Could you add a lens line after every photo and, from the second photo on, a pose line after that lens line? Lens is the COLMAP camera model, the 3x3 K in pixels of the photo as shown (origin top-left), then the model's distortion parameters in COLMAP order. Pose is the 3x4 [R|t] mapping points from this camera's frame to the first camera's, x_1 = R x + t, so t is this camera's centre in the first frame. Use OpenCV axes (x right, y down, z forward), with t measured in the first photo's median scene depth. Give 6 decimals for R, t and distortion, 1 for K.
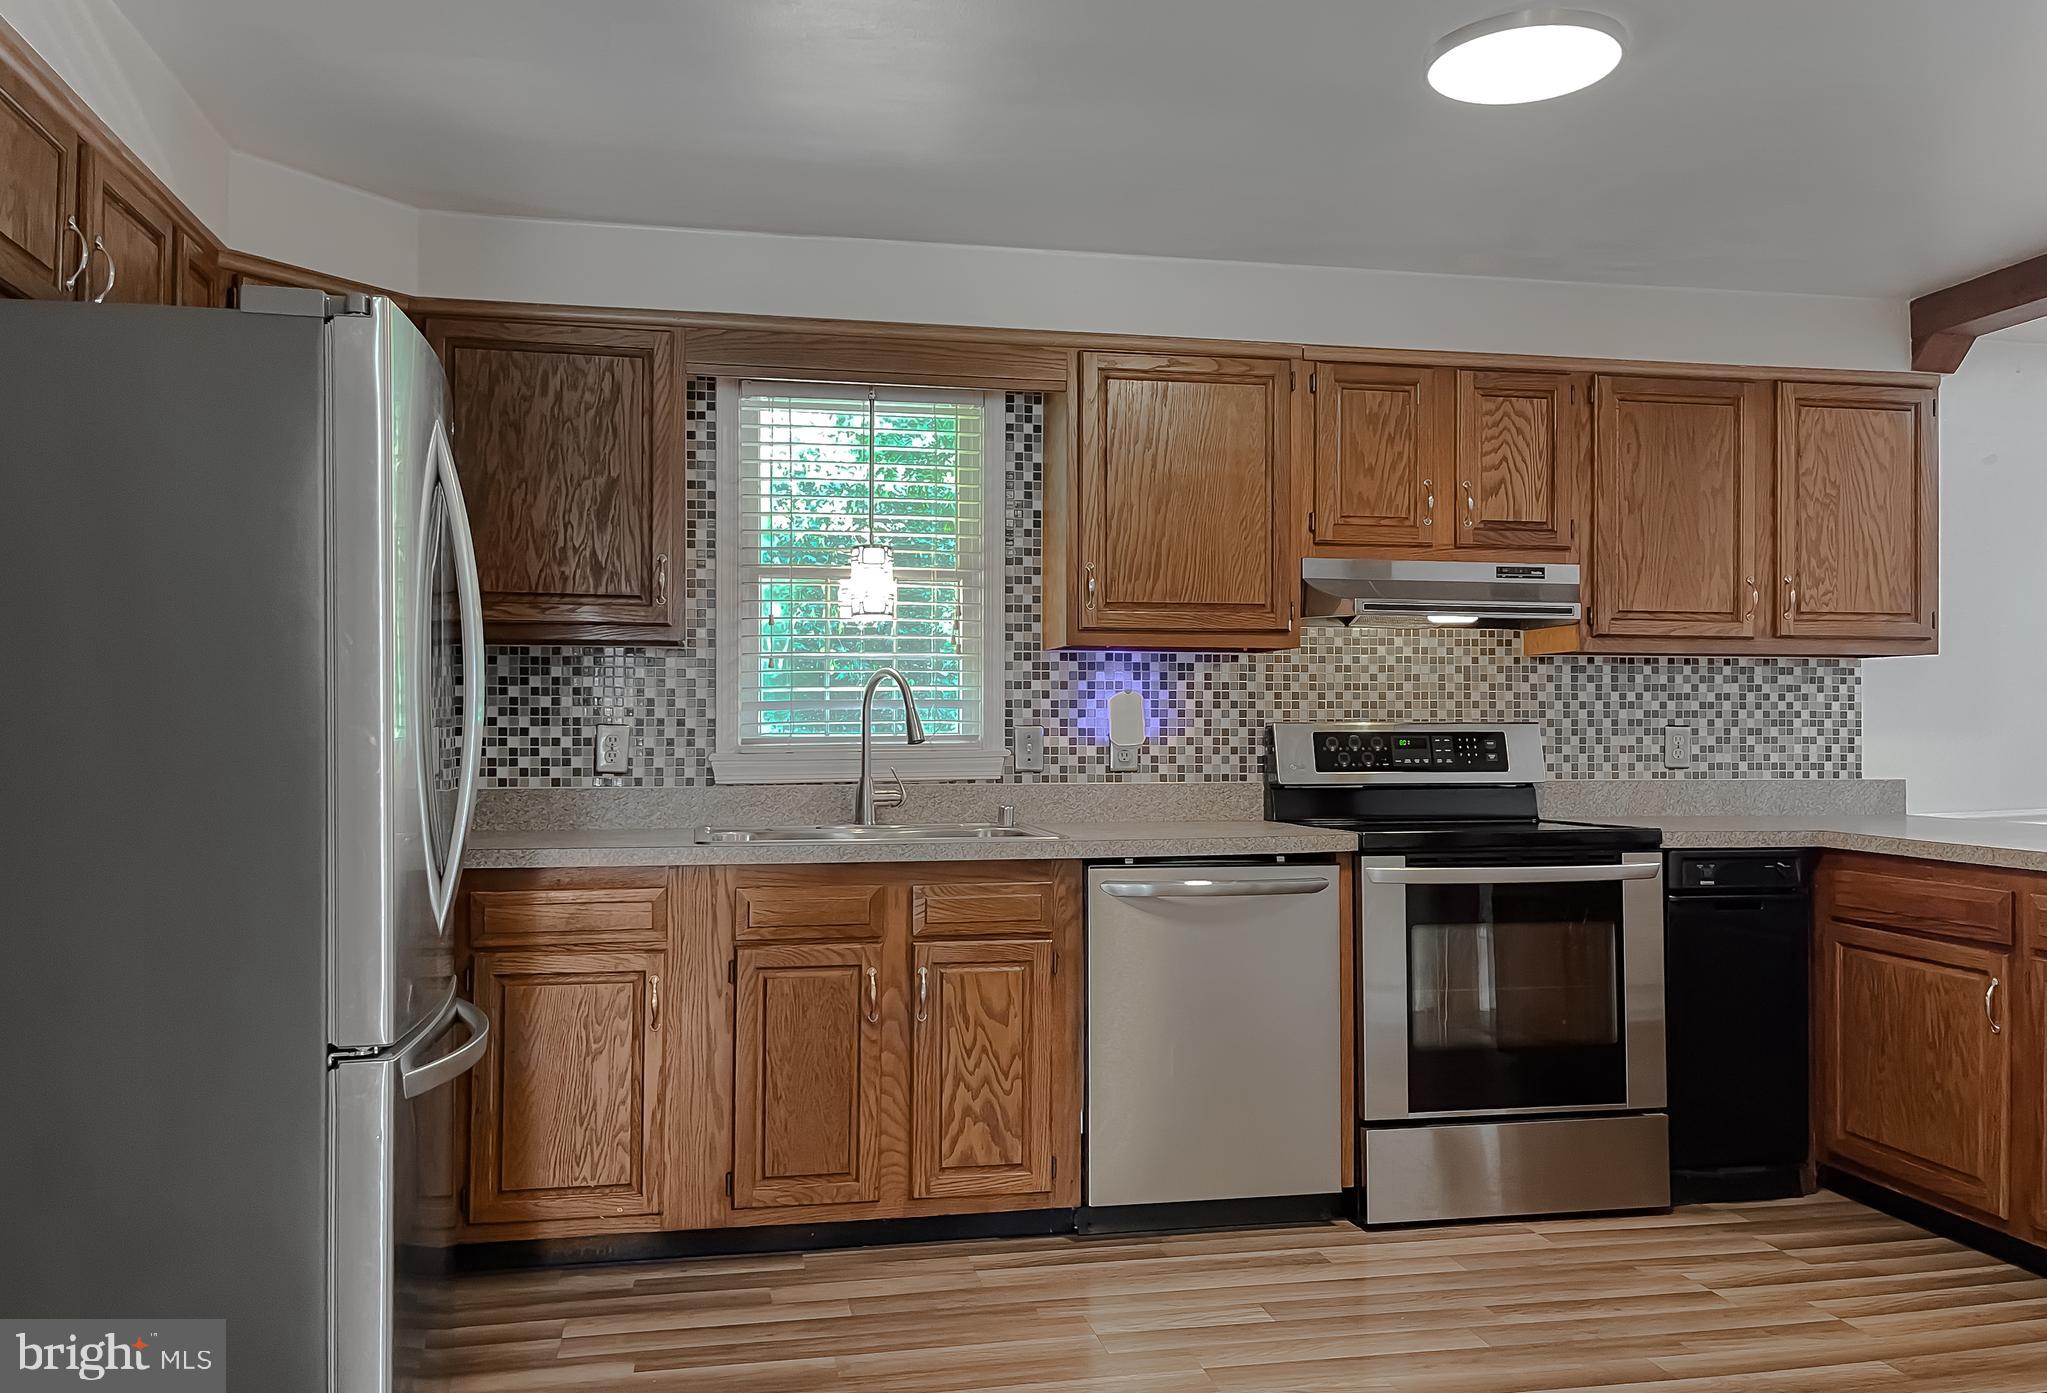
lens RADIAL K [[1595.3, 0, 1022.7], [0, 1595.3, 739.6], [0, 0, 1]] dist [0.073379, -0.003362]
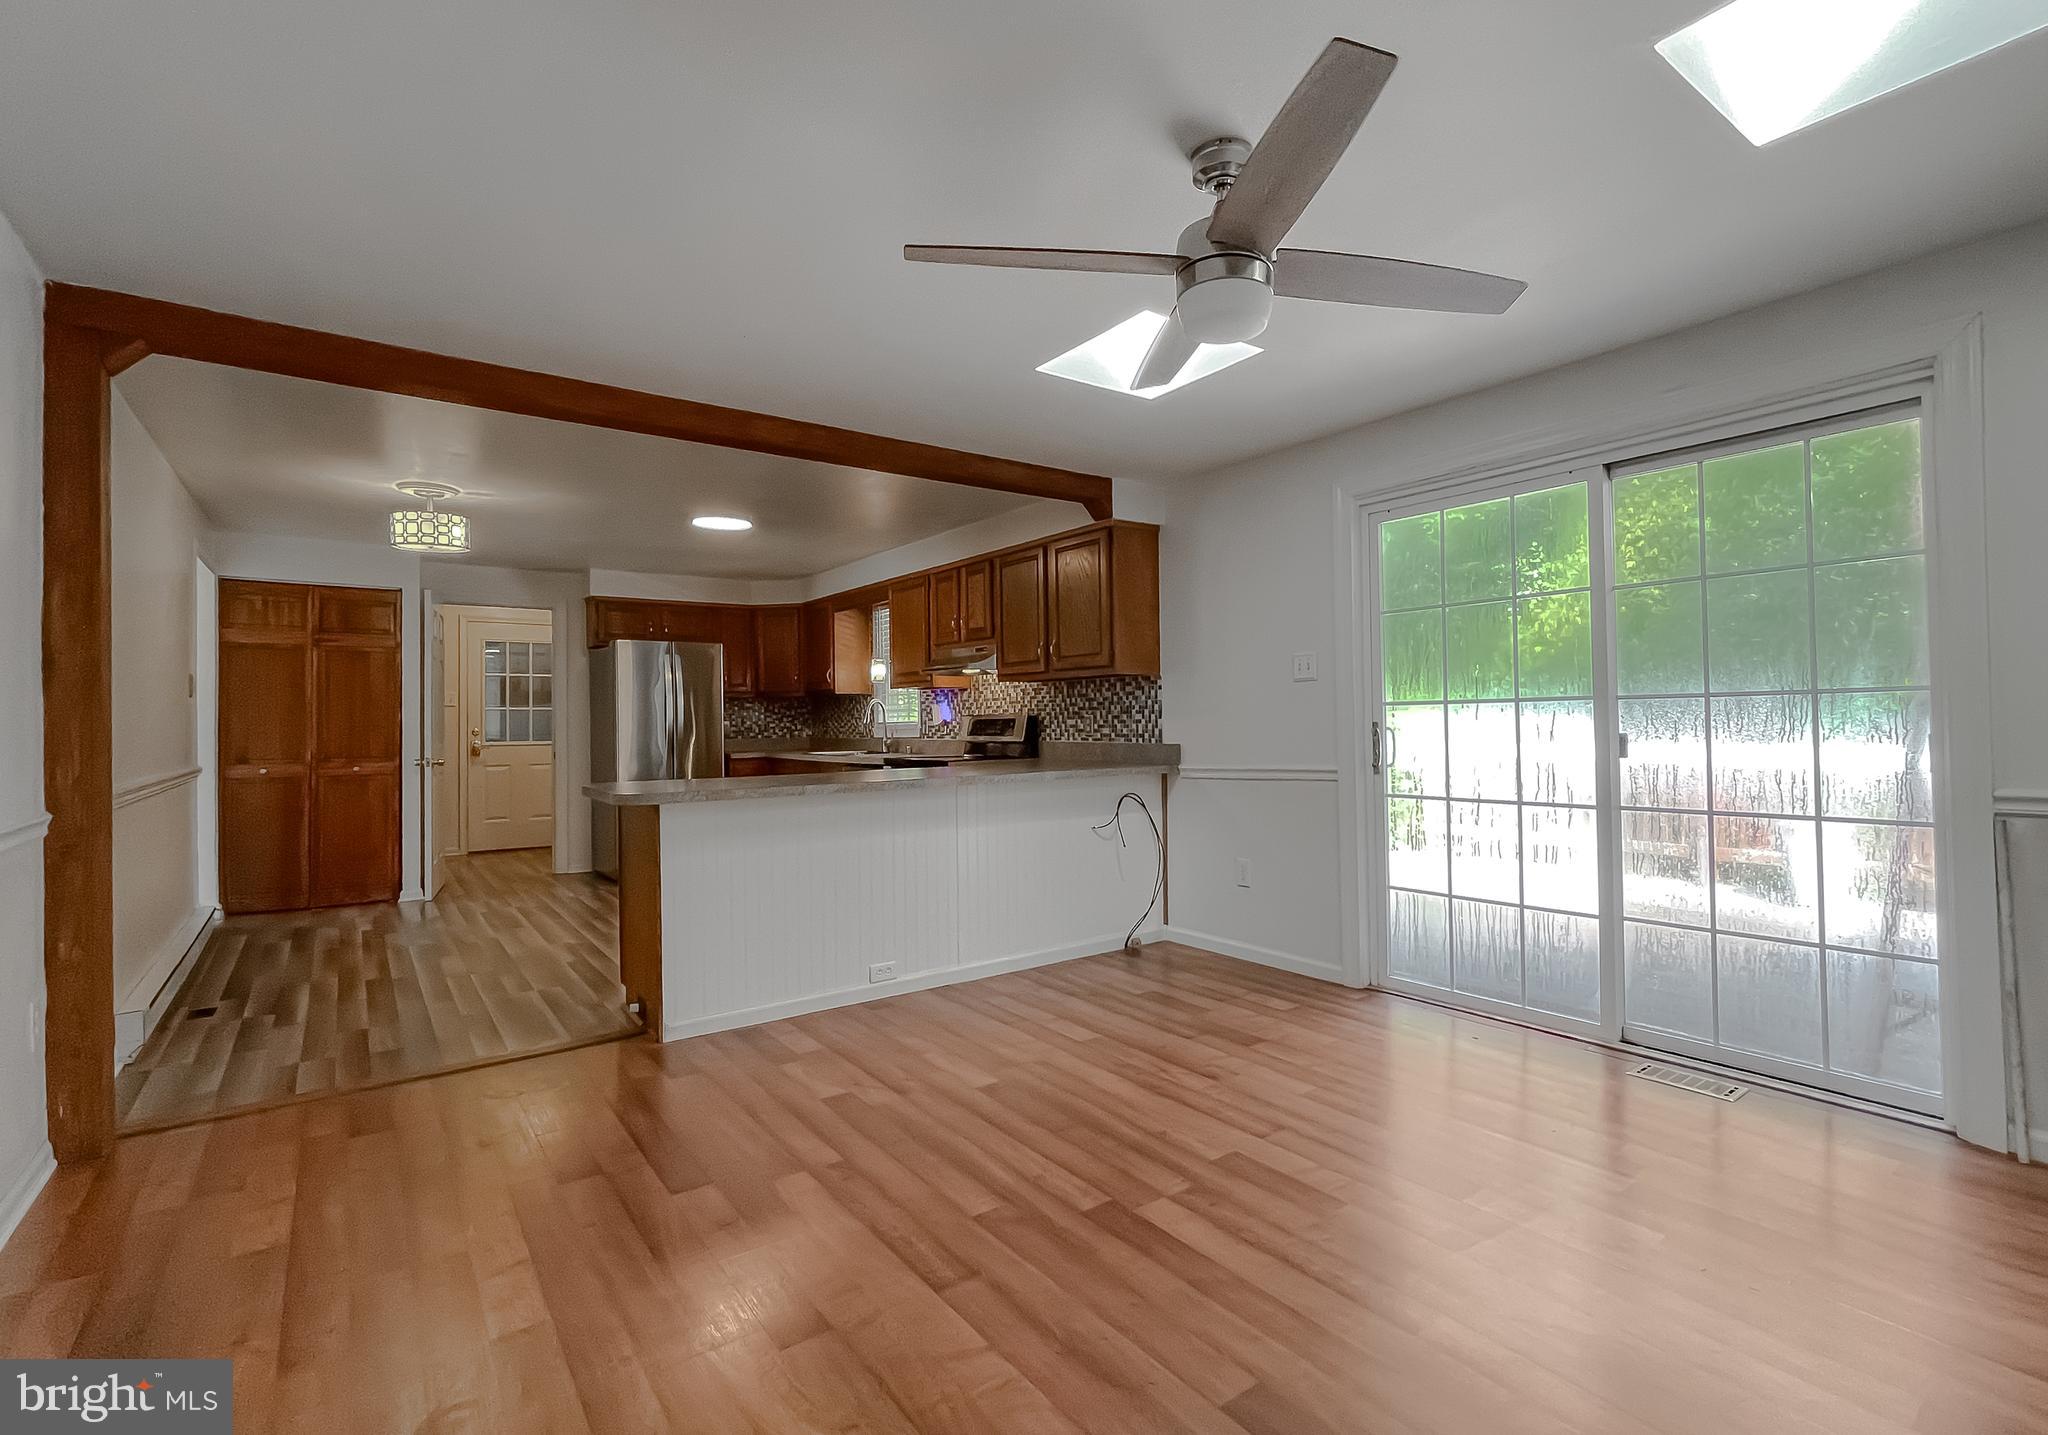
lens RADIAL K [[947.3, 0, 1024.0], [0, 947.3, 717.5], [0, 0, 1]] dist [0.000337, 0.000003]
pose [[0.414842, -0.007030, -0.909866, 1.551368], [0.014368, 0.999896, -0.001175, -0.004841], [0.909780, -0.012586, 0.414900, 0.492886]]
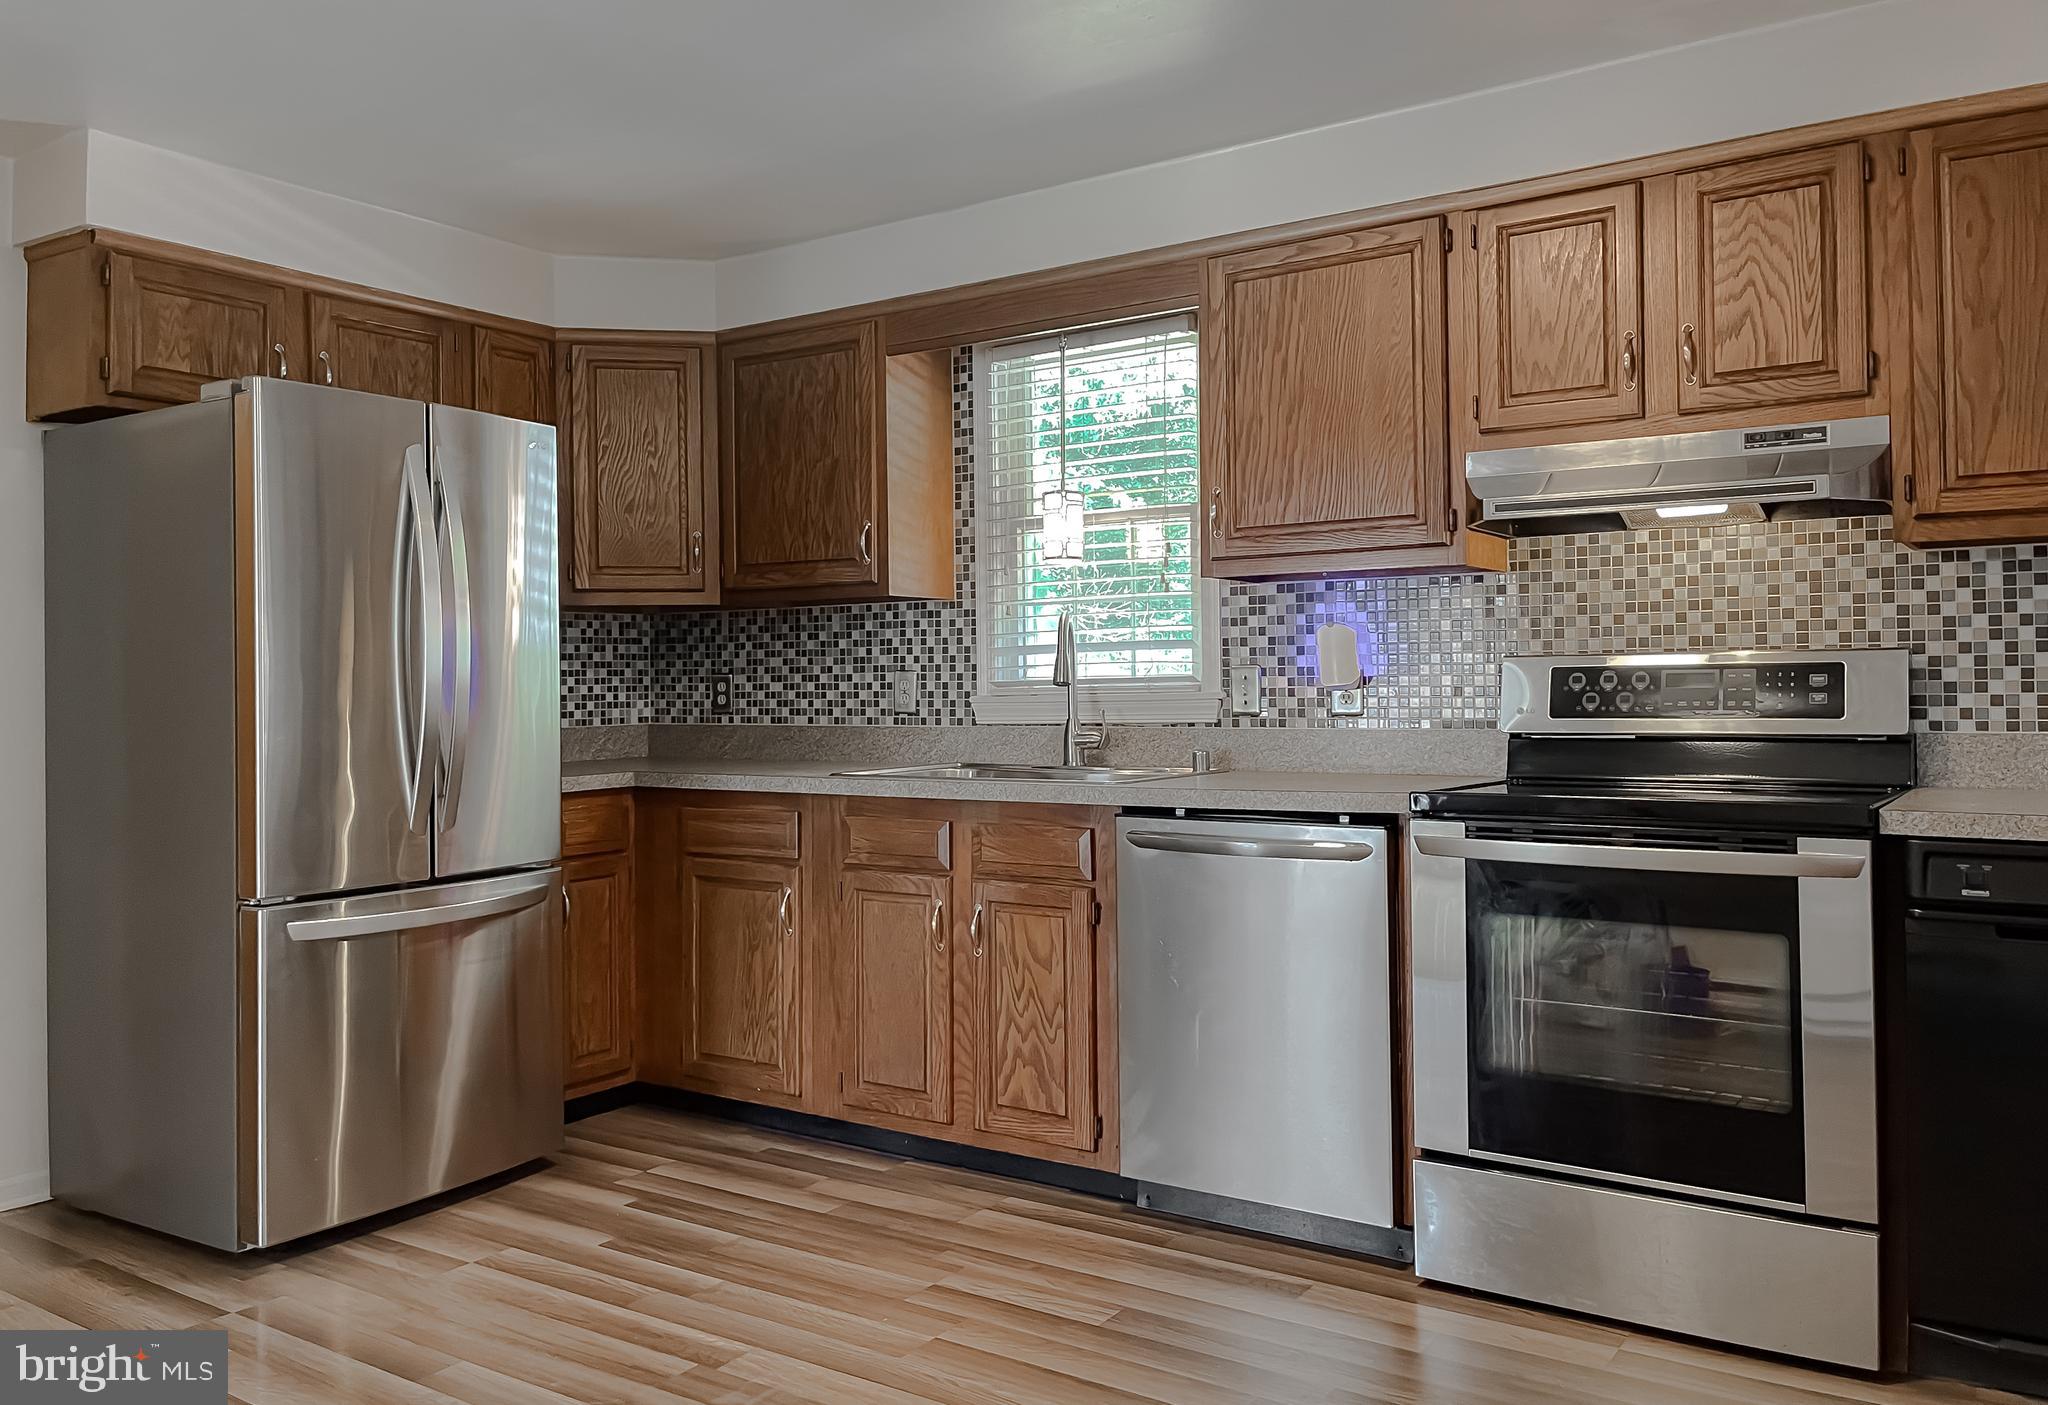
lens RADIAL K [[1583.5, 0, 1022.2], [0, 1583.5, 678.4], [0, 0, 1]] dist [0.054043, -0.009546]
pose [[0.698794, -0.011620, -0.715228, 0.580138], [0.005538, 0.999926, -0.010834, 0.008309], [0.715301, 0.003610, 0.698807, 0.265399]]
